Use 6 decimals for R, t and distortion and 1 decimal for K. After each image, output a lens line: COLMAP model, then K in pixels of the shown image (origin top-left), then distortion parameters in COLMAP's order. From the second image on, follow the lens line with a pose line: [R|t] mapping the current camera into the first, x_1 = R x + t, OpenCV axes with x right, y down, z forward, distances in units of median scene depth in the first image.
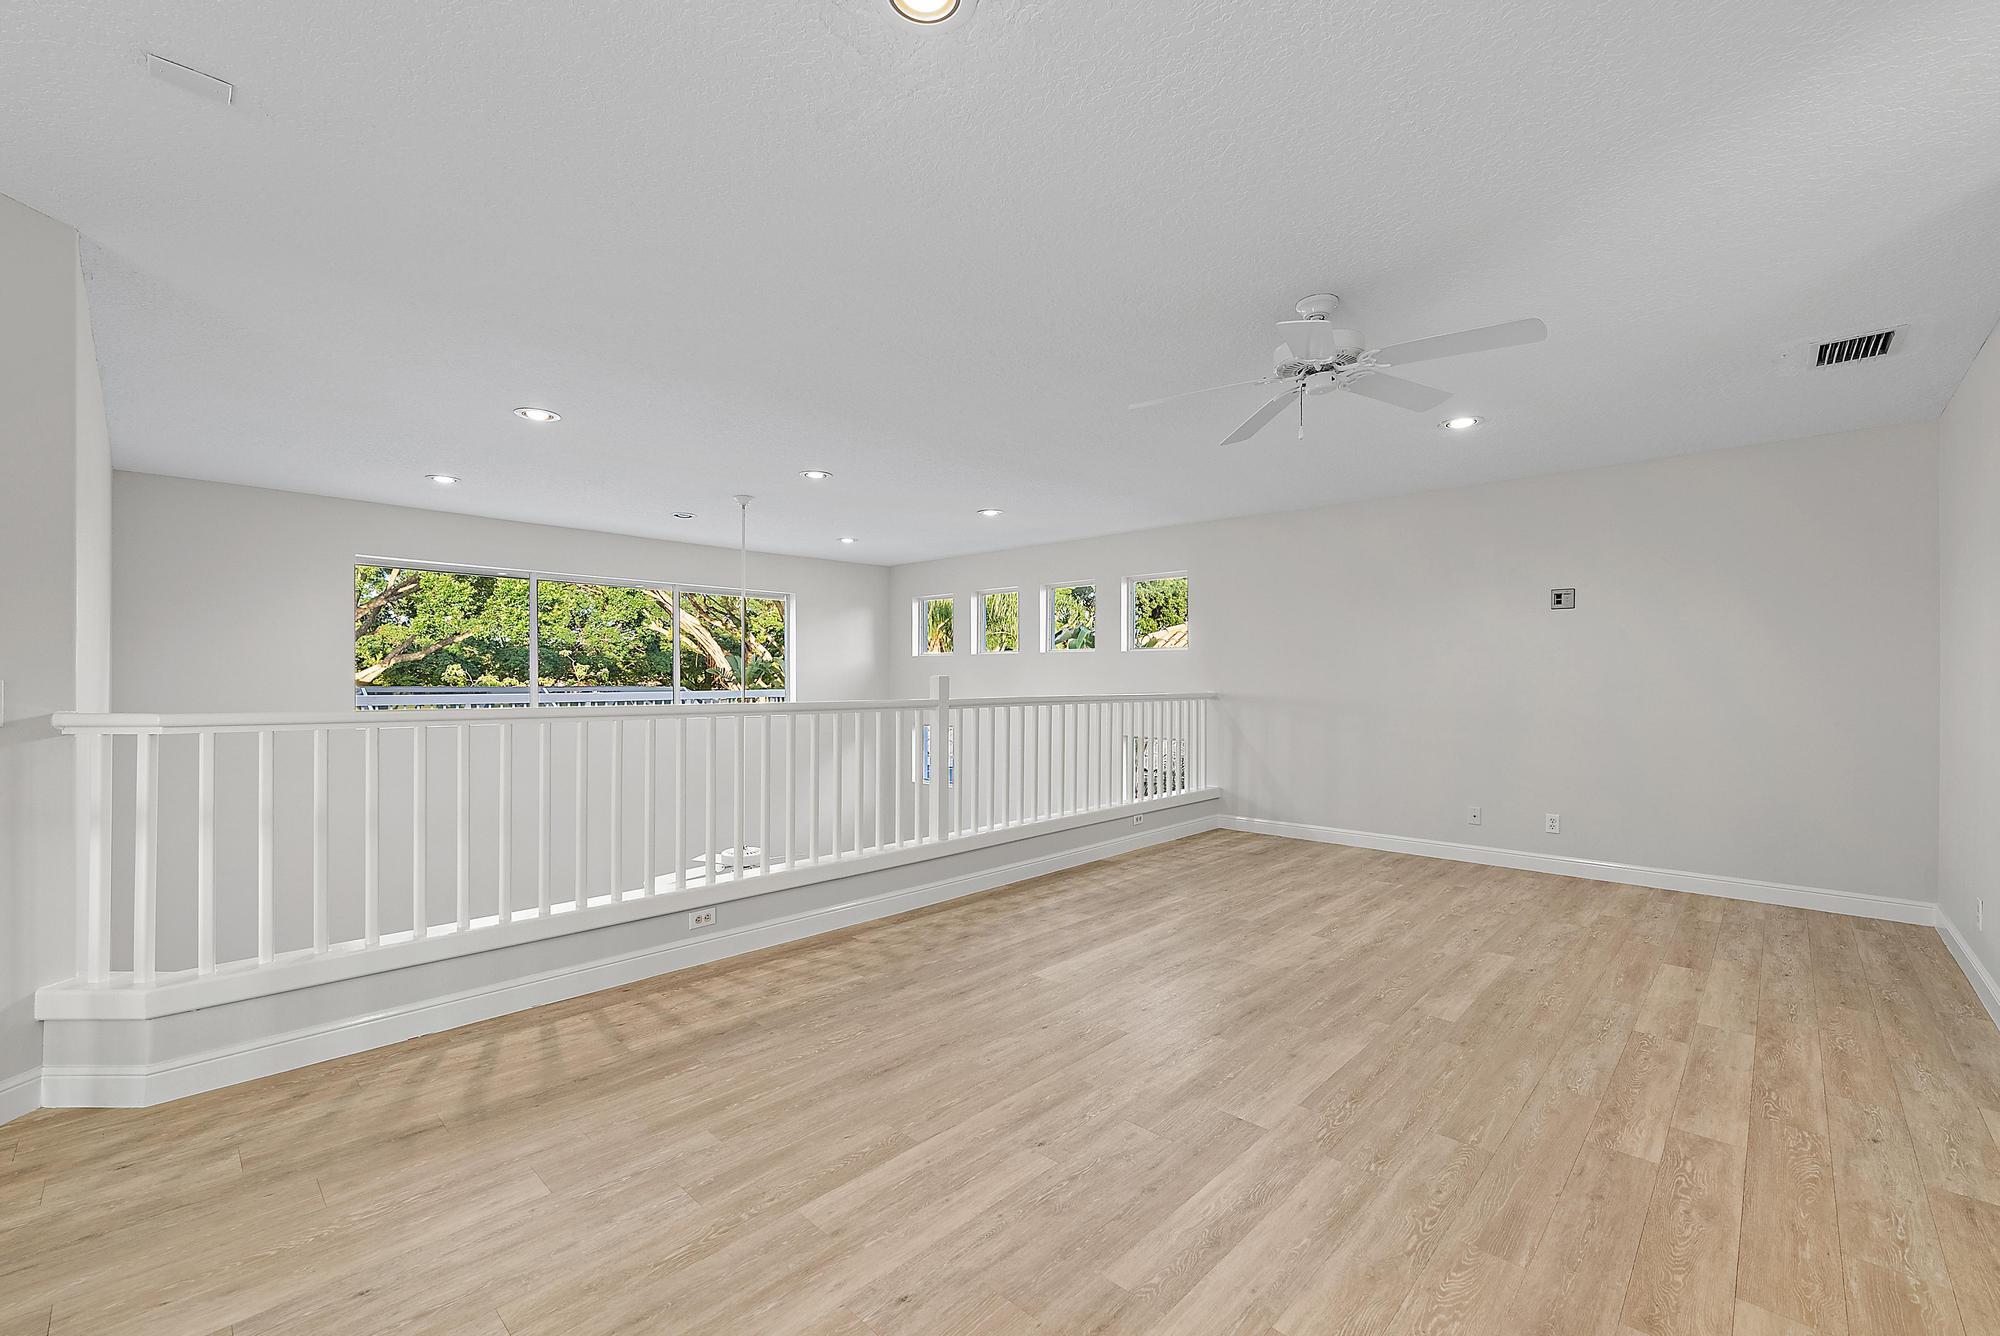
lens RADIAL K [[783.2, 0, 1014.7], [0, 783.2, 670.3], [0, 0, 1]] dist [0.003370, -0.002139]
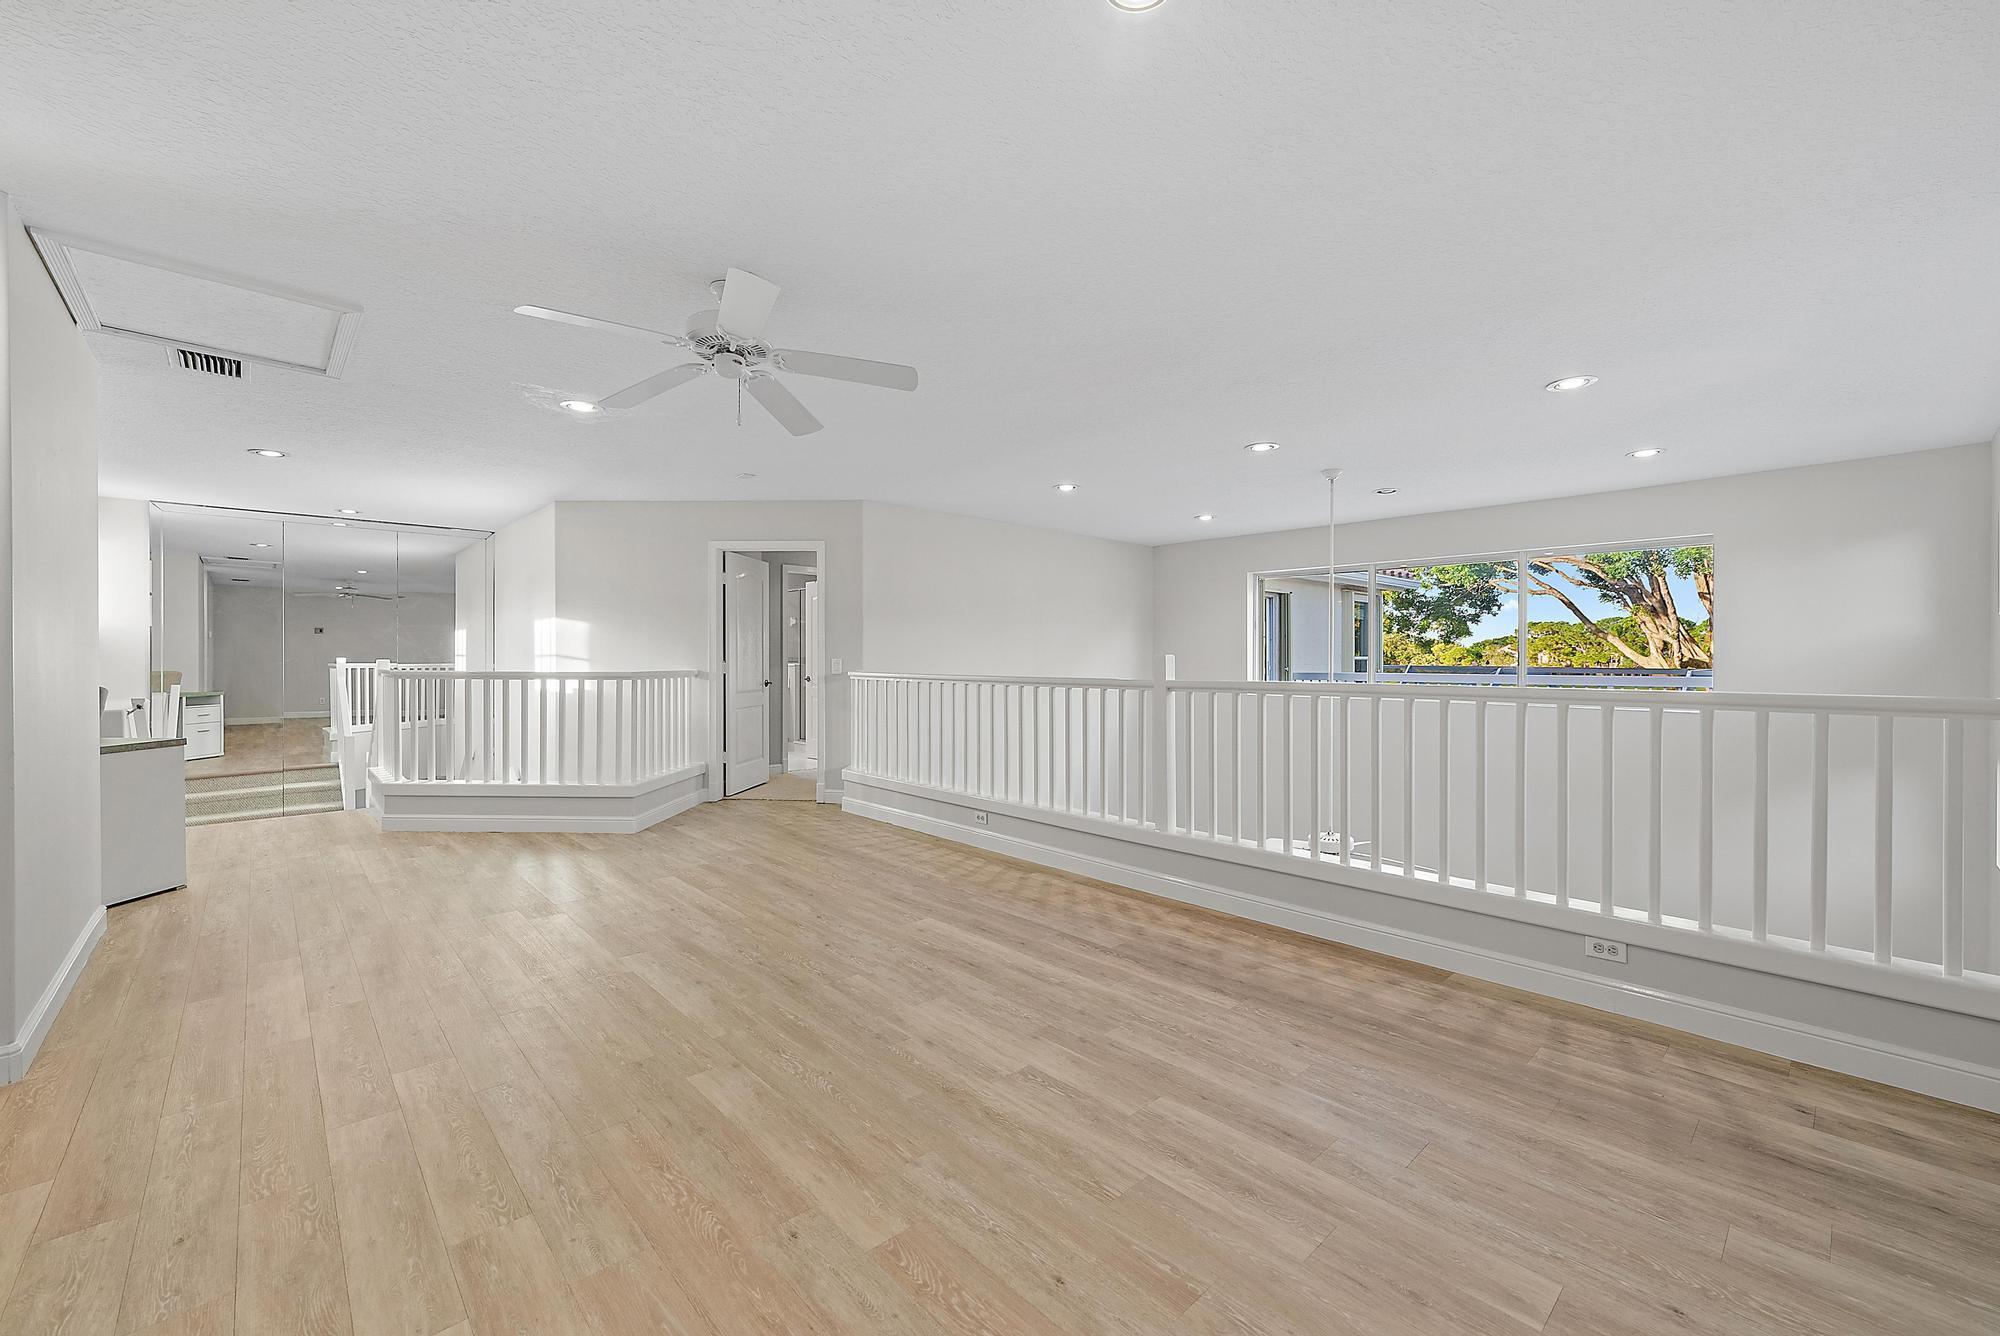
lens RADIAL K [[783.2, 0, 1015.2], [0, 783.2, 665.4], [0, 0, 1]] dist [0.003370, -0.002139]
pose [[-0.025048, 0.007759, -0.999656, 0.990948], [0.011478, 0.999906, 0.007473, 0.012099], [0.999620, -0.011287, -0.025135, 0.993176]]
